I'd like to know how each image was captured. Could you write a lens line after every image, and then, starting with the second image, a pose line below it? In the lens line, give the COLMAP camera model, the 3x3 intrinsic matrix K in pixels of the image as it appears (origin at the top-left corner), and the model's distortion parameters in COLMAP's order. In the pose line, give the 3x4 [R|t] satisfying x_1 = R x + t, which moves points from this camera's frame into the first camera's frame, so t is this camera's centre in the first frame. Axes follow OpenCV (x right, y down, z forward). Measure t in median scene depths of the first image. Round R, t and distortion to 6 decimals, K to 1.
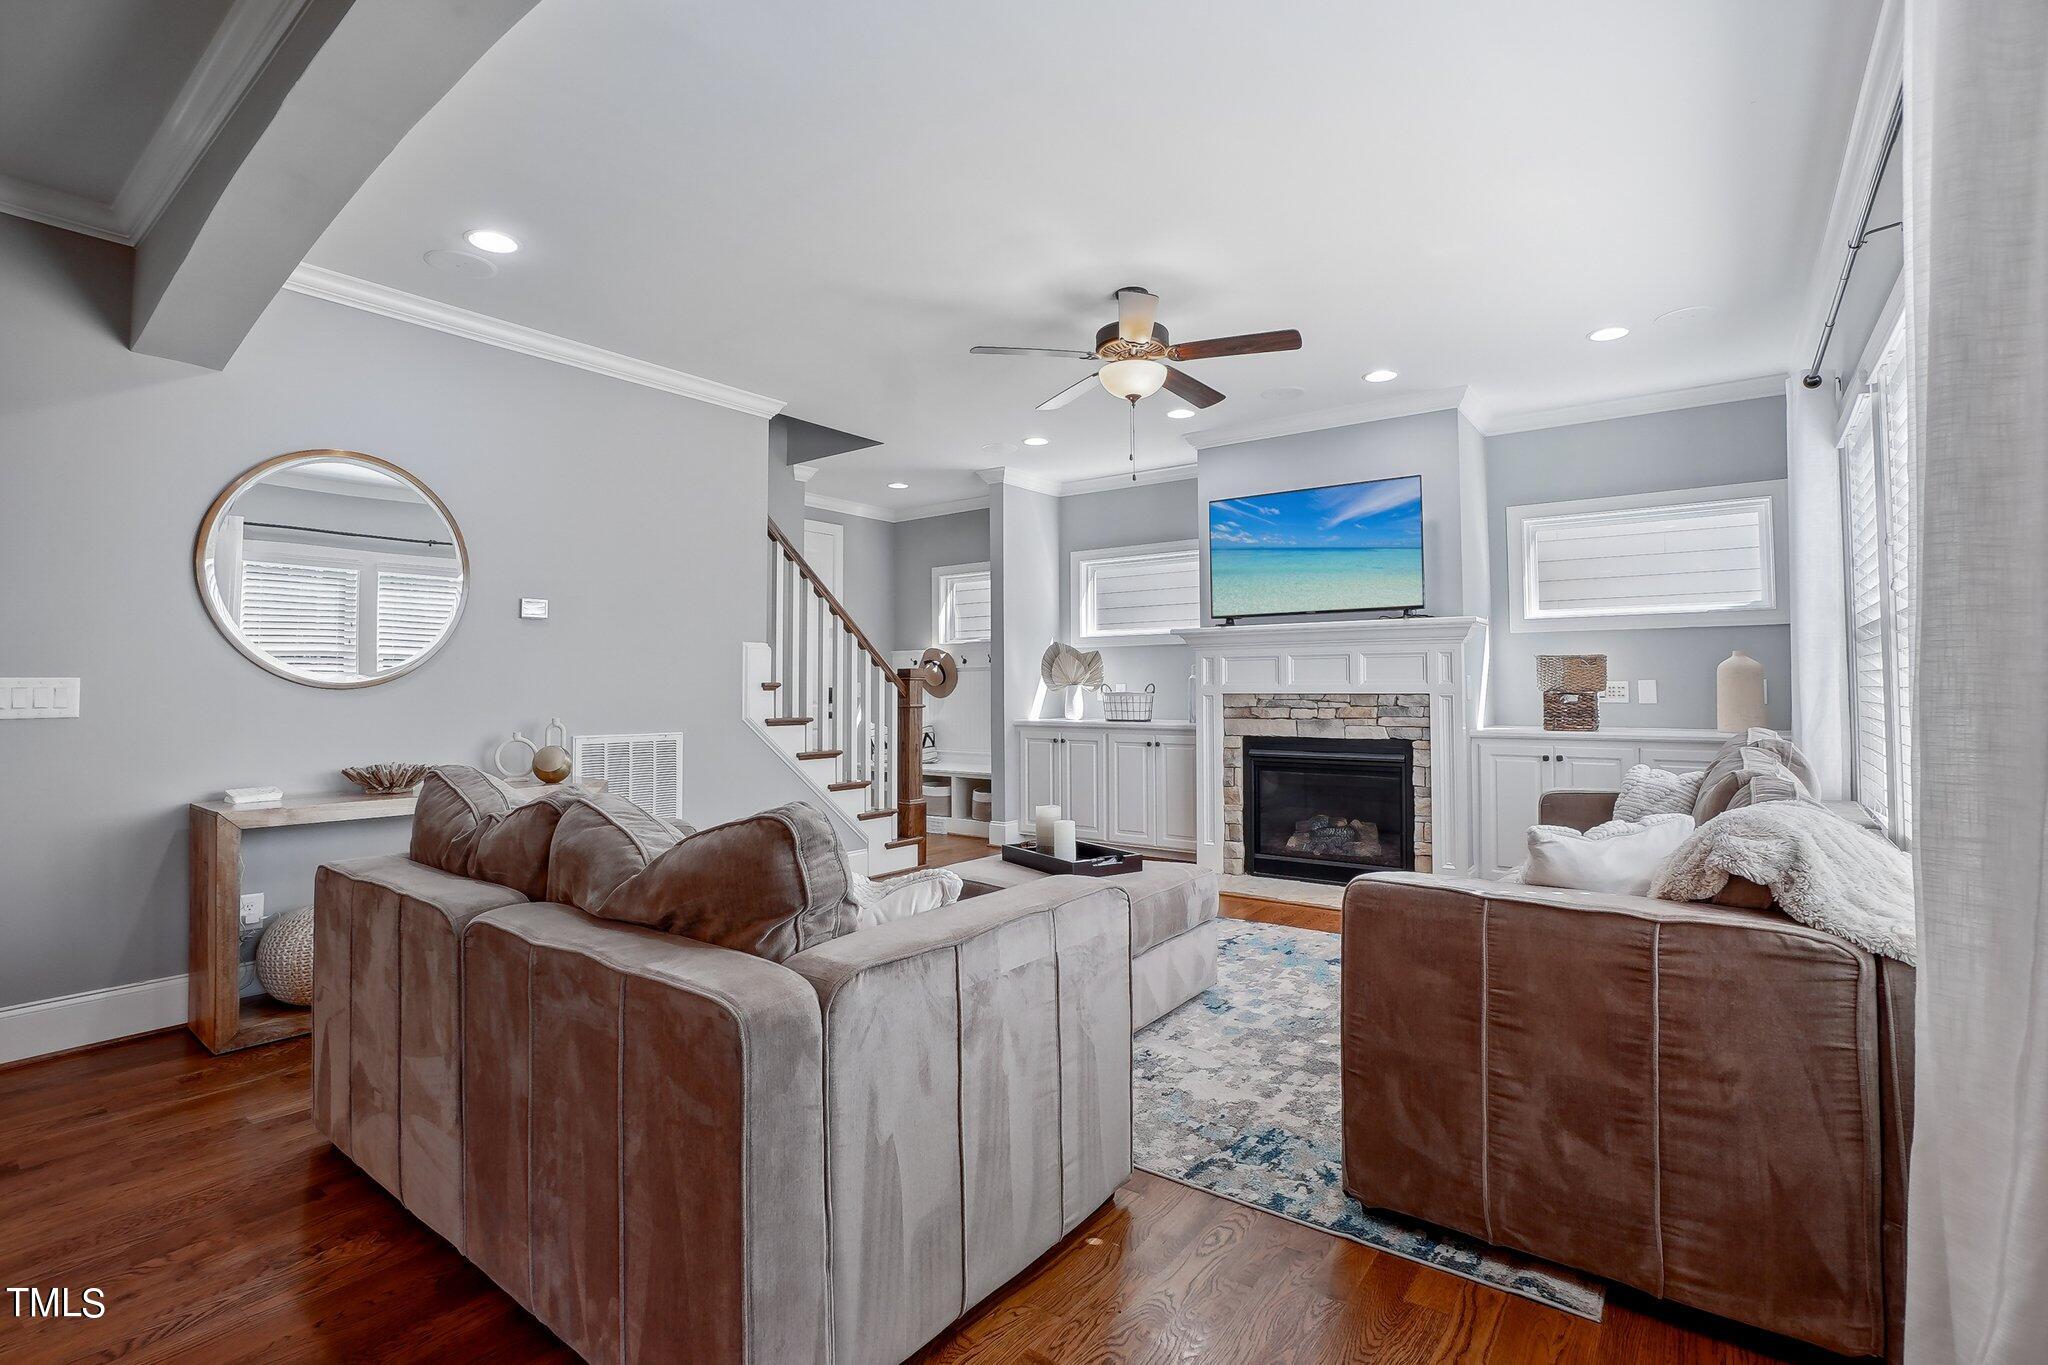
lens RADIAL K [[932.5, 0, 1024.0], [0, 932.5, 682.5], [0, 0, 1]] dist [-0.045131, 0.019996]
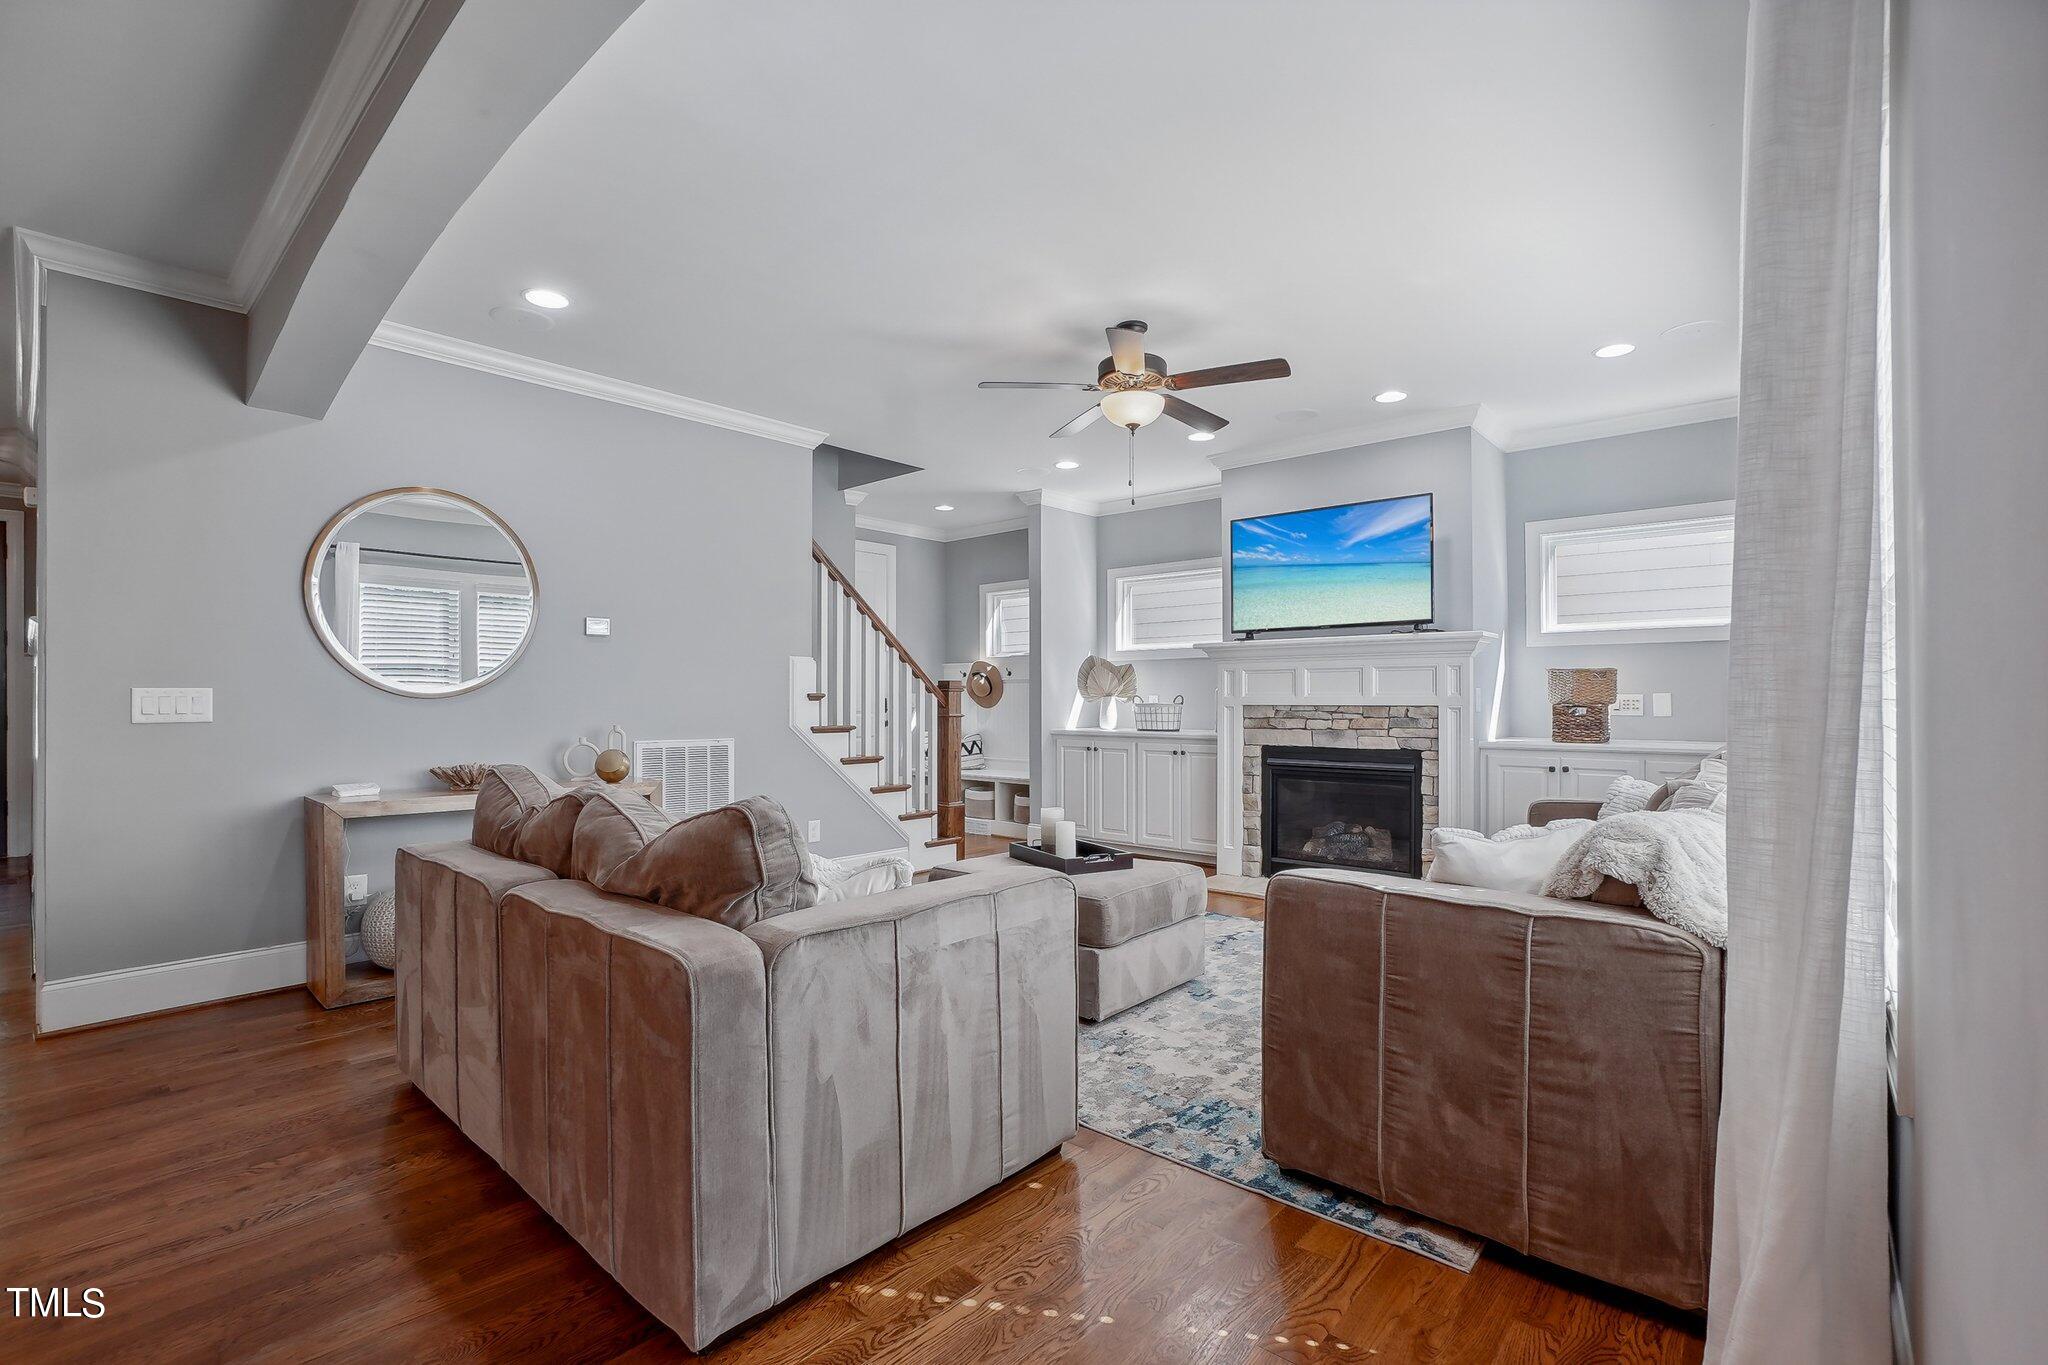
lens RADIAL K [[899.8, 0, 1021.1], [0, 899.8, 722.5], [0, 0, 1]] dist [-0.039030, 0.023296]
pose [[0.996661, 0.005115, -0.081486, 0.148131], [-0.002465, 0.999466, 0.032590, -0.001816], [0.081609, -0.032281, 0.996141, -0.085665]]
